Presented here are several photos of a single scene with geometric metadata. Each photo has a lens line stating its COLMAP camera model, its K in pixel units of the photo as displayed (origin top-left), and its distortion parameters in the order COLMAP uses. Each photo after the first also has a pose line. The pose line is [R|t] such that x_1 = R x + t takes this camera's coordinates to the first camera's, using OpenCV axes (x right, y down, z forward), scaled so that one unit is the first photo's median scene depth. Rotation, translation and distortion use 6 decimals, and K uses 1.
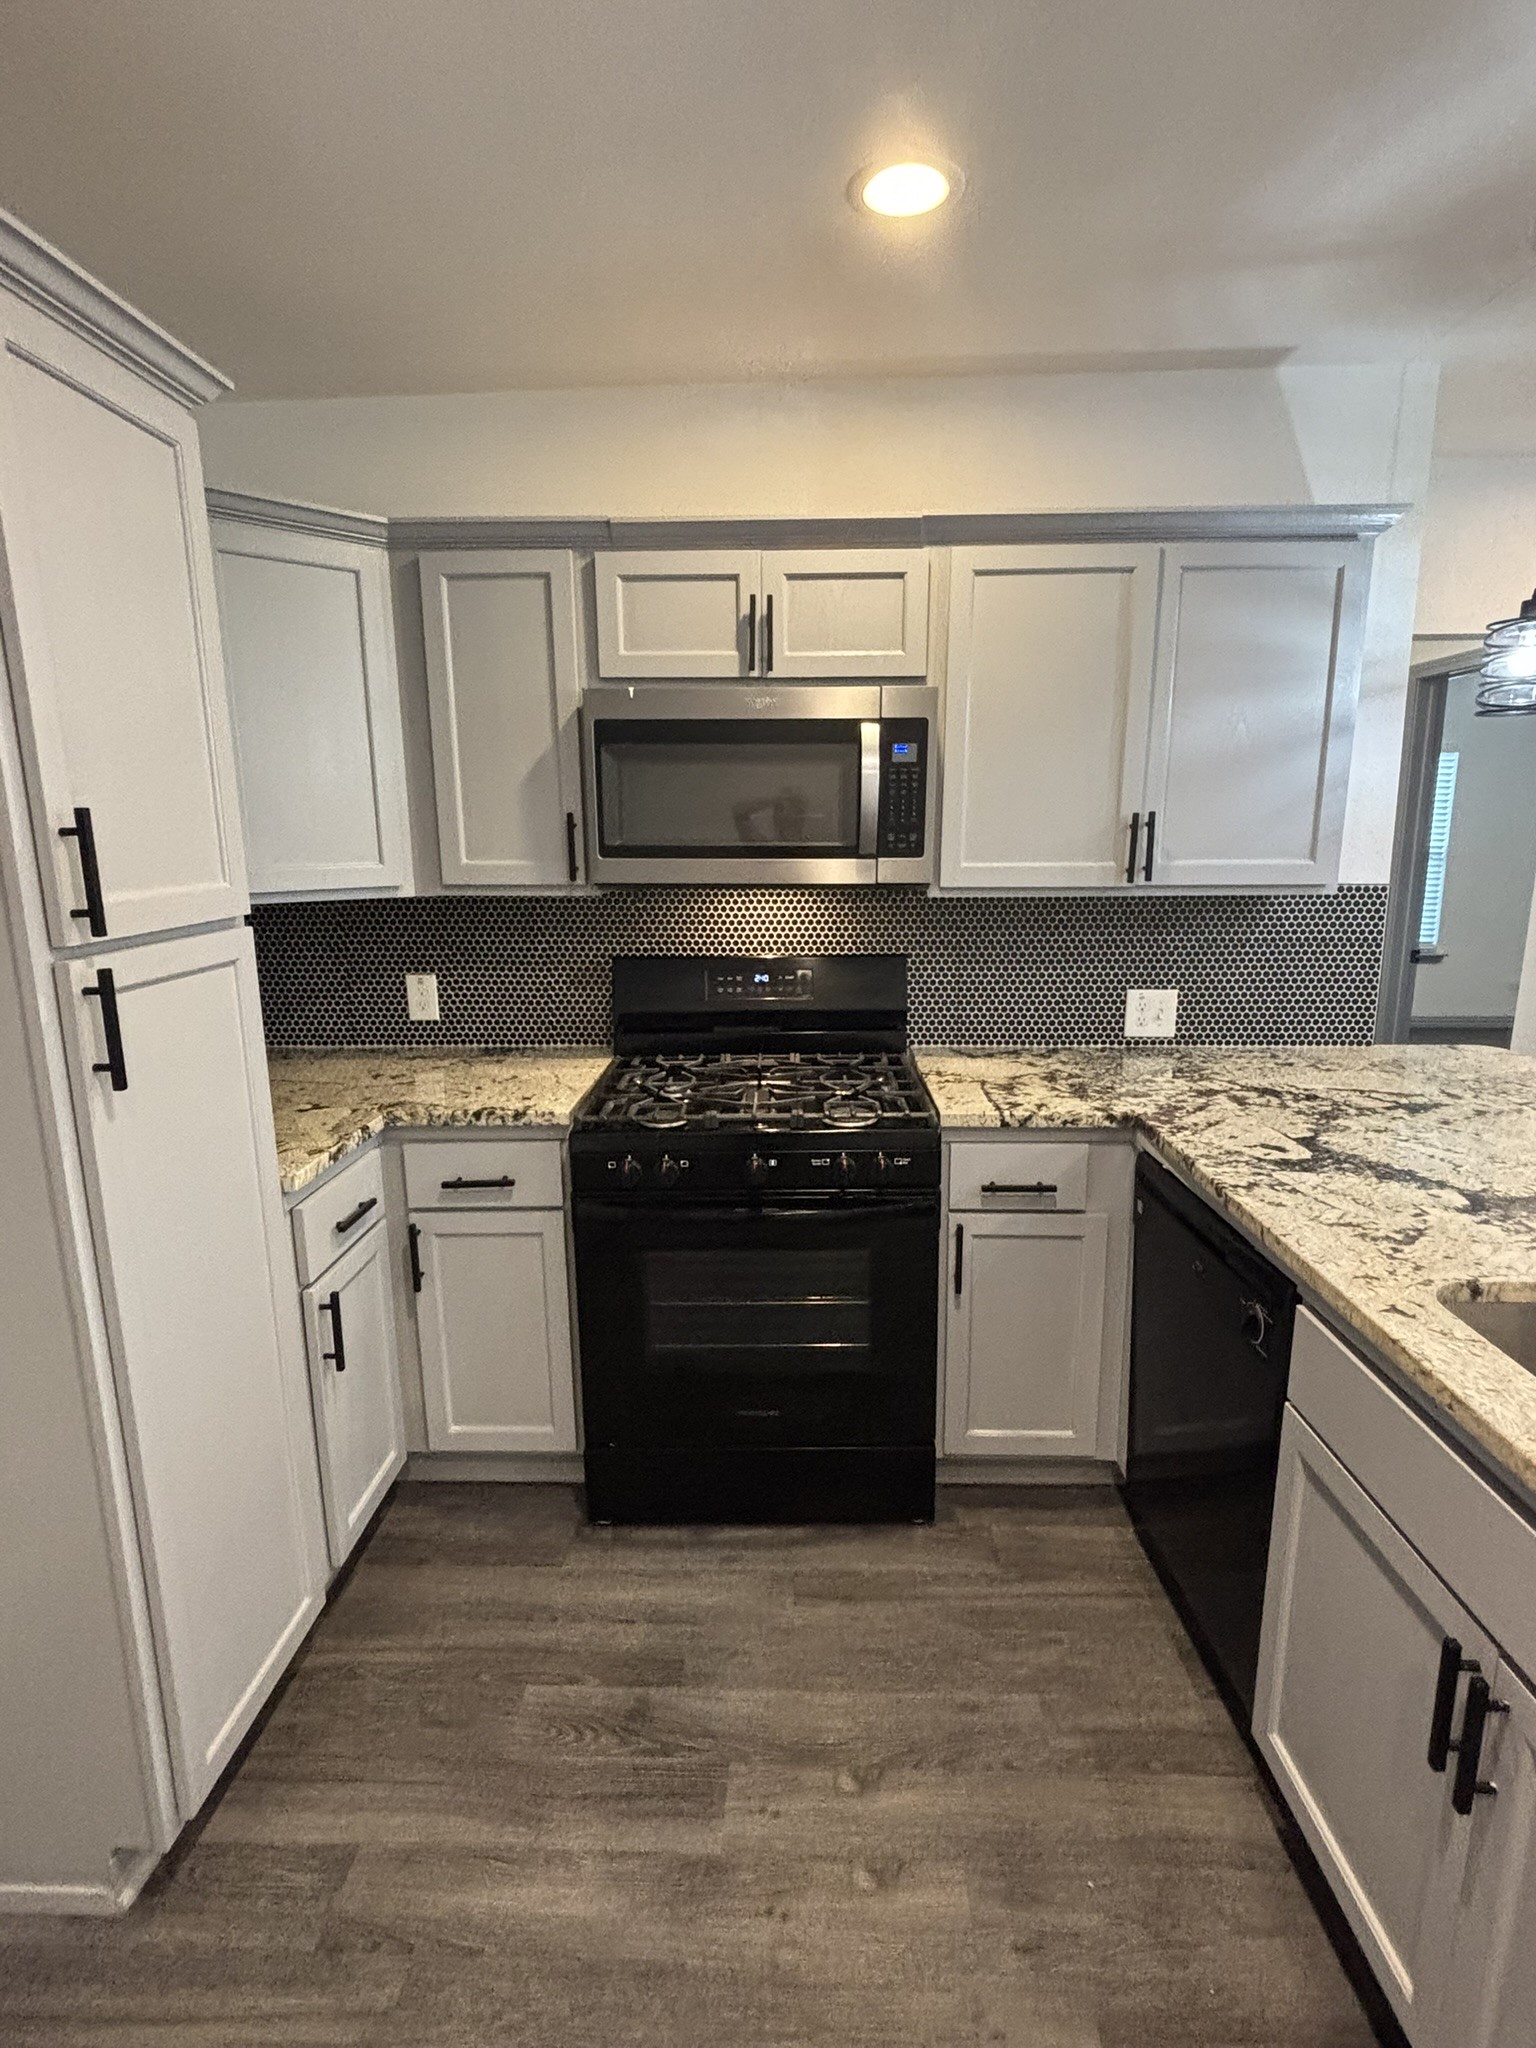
lens RADIAL K [[996.3, 0, 771.6], [0, 996.3, 1026.1], [0, 0, 1]] dist [-0.001973, -0.003540]
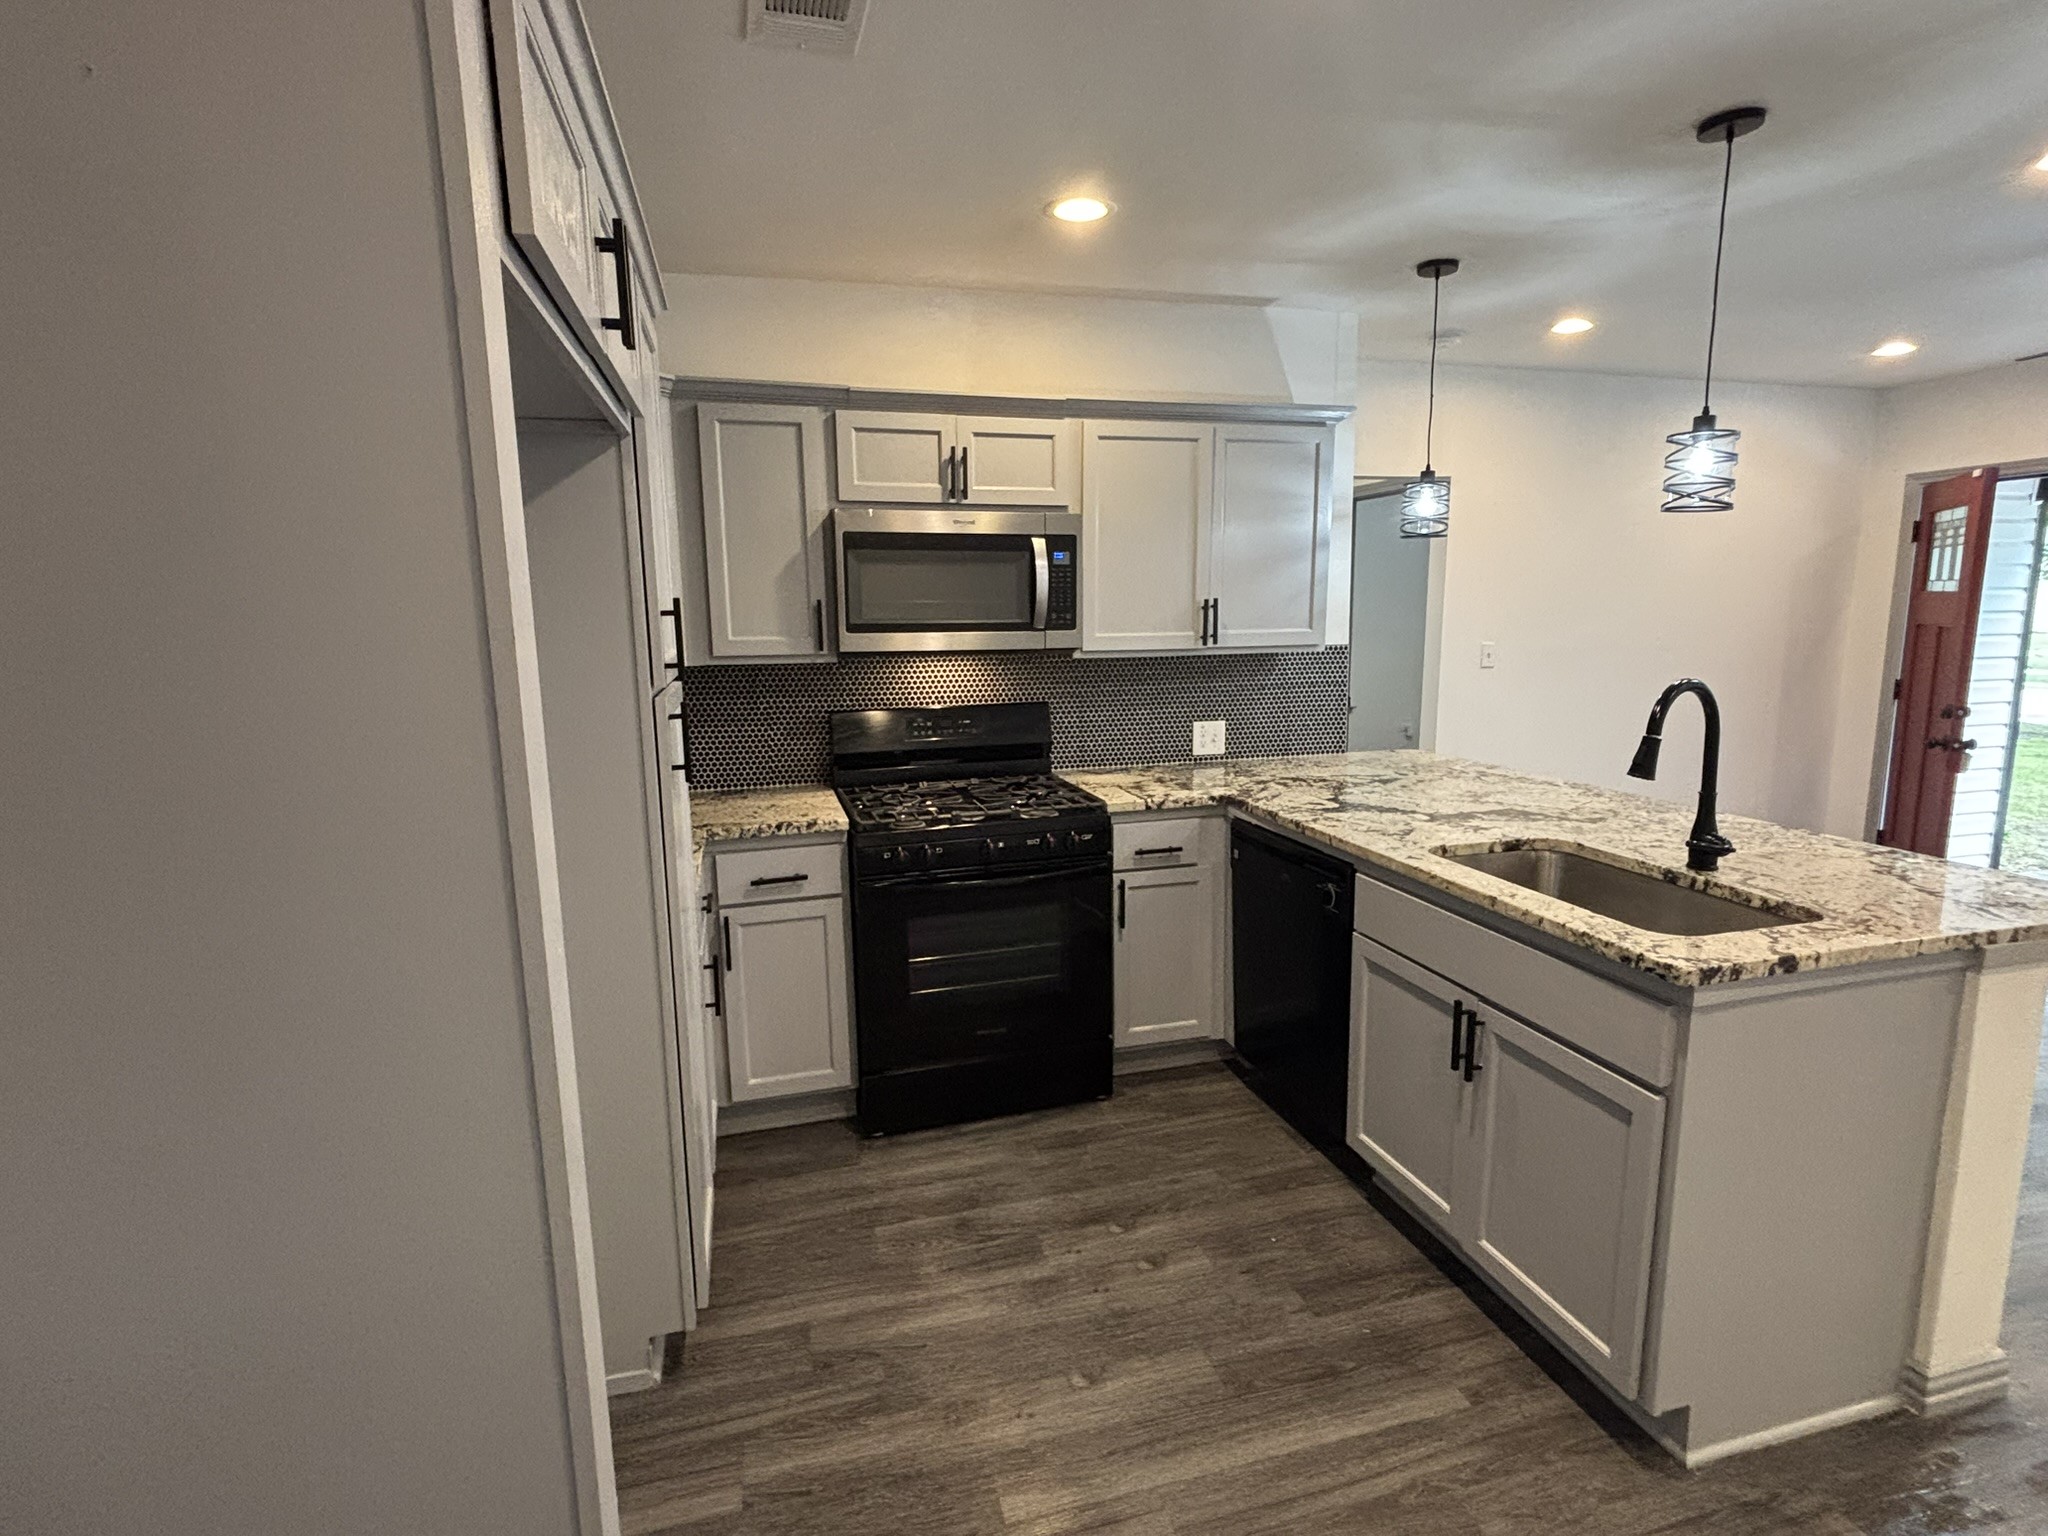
lens RADIAL K [[996.3, 0, 1019.8], [0, 996.3, 764.0], [0, 0, 1]] dist [-0.001973, -0.003540]
pose [[0.957233, -0.051030, 0.284783, -0.343509], [0.063523, 0.997374, -0.034798, 0.068589], [-0.282260, 0.051400, 0.957960, -0.342933]]
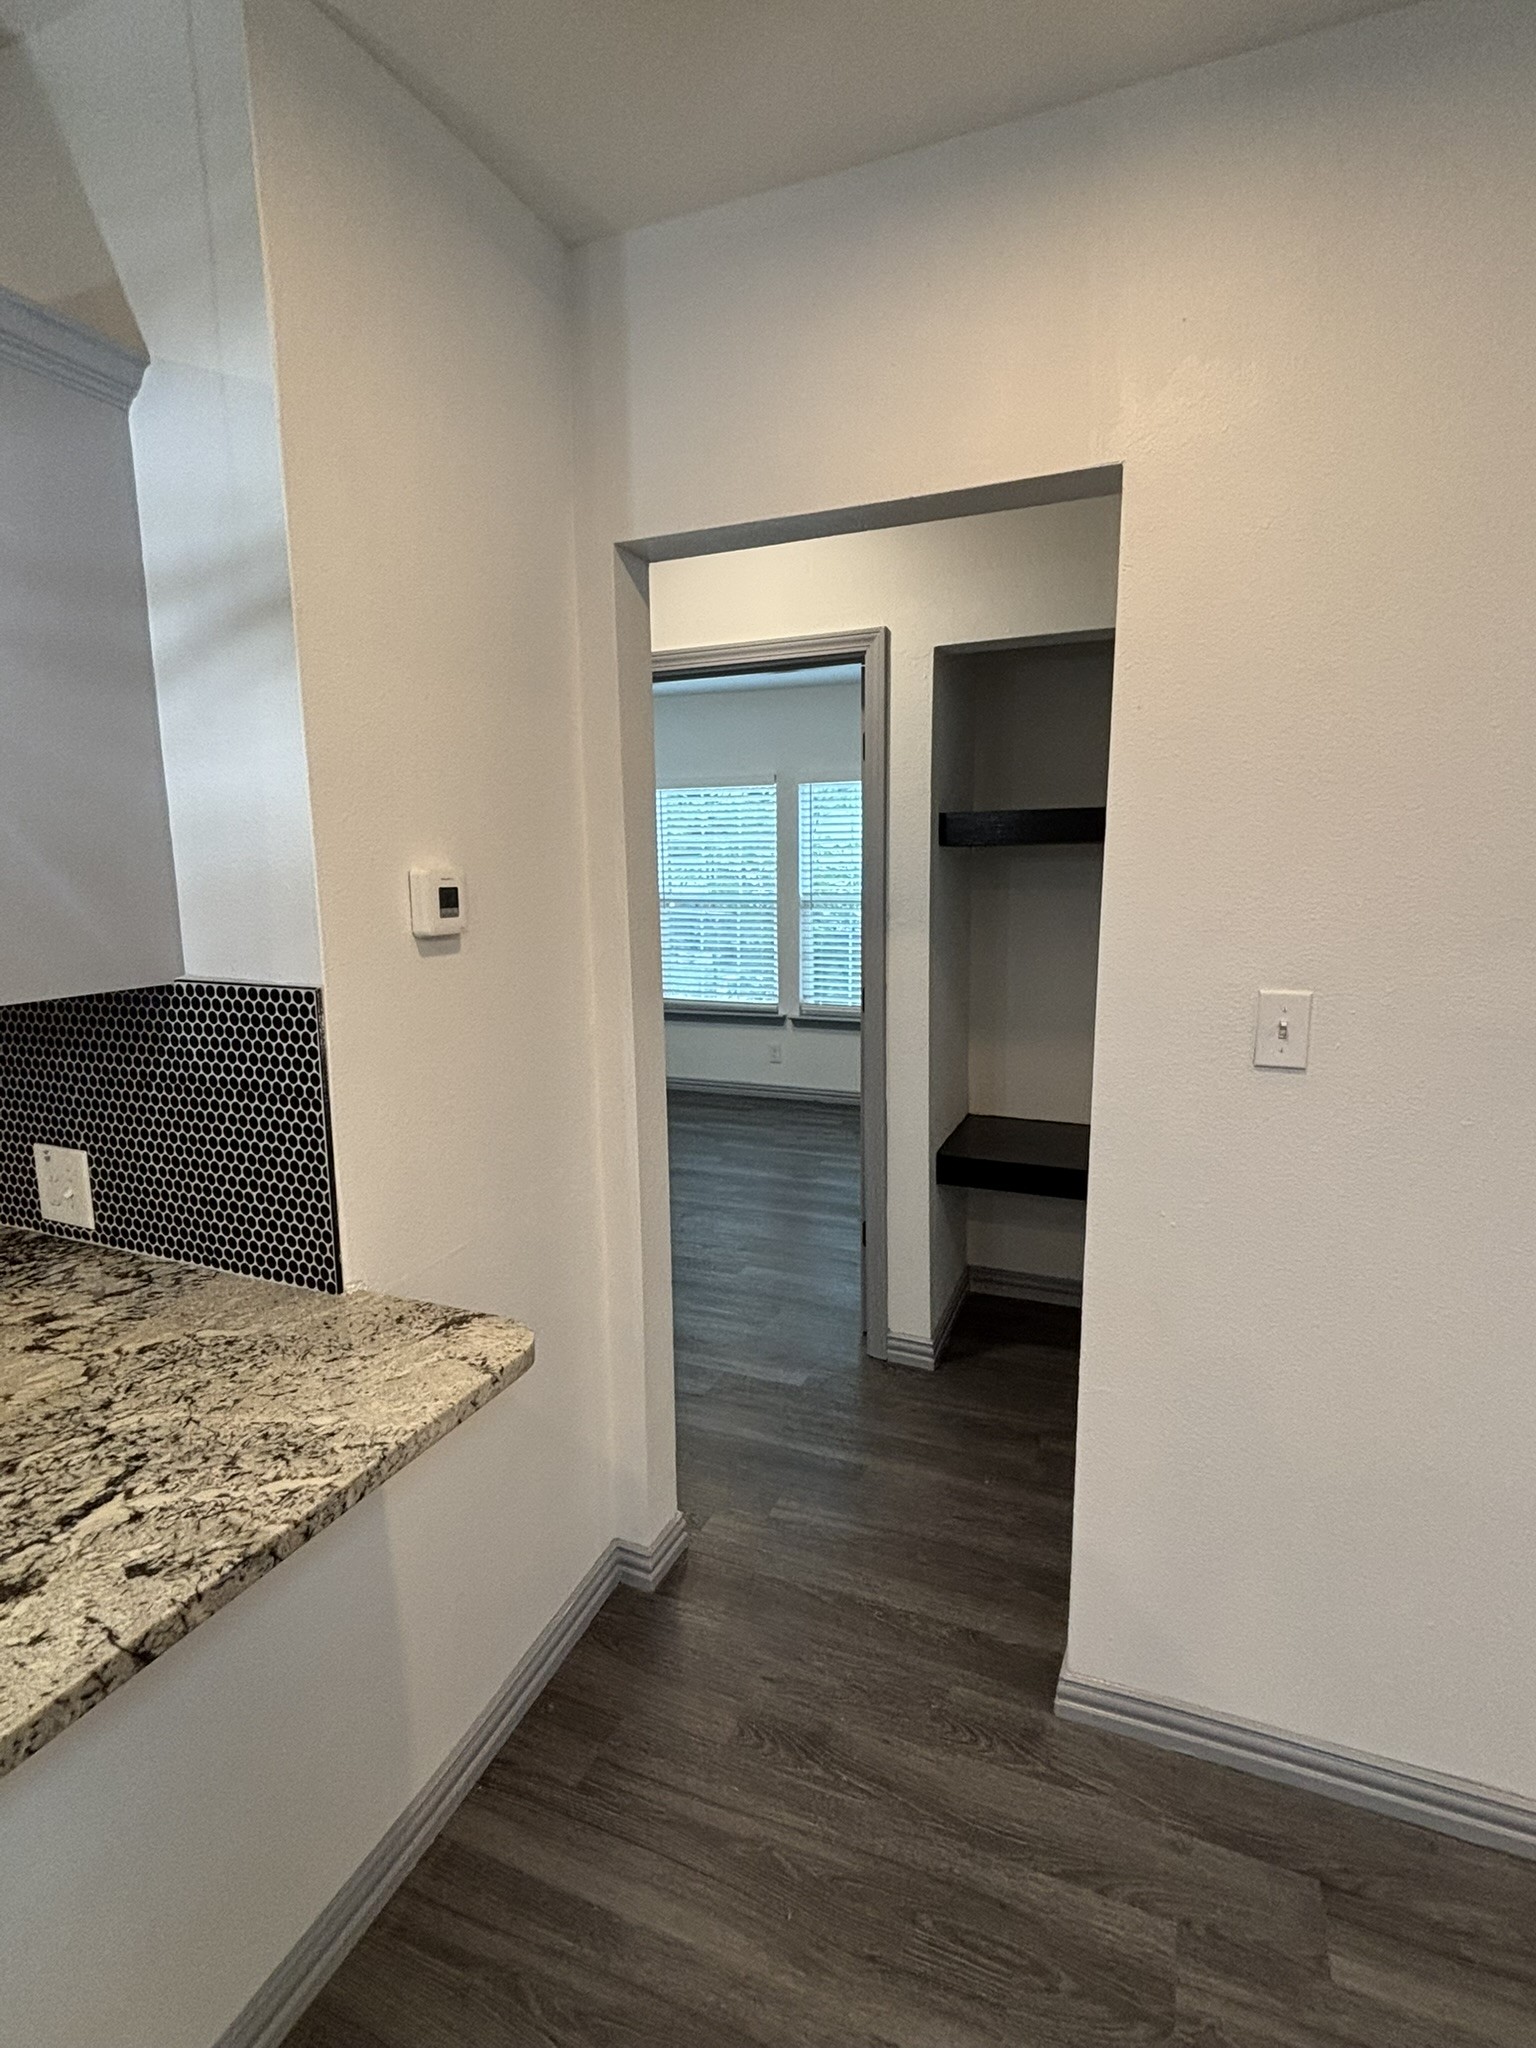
lens RADIAL K [[996.3, 0, 759.2], [0, 996.3, 1020.9], [0, 0, 1]] dist [-0.001973, -0.003540]
pose [[0.935030, 0.047961, -0.351311, 1.182747], [-0.062273, 0.997622, -0.029547, -0.145388], [0.349058, 0.049505, 0.935793, 0.699205]]
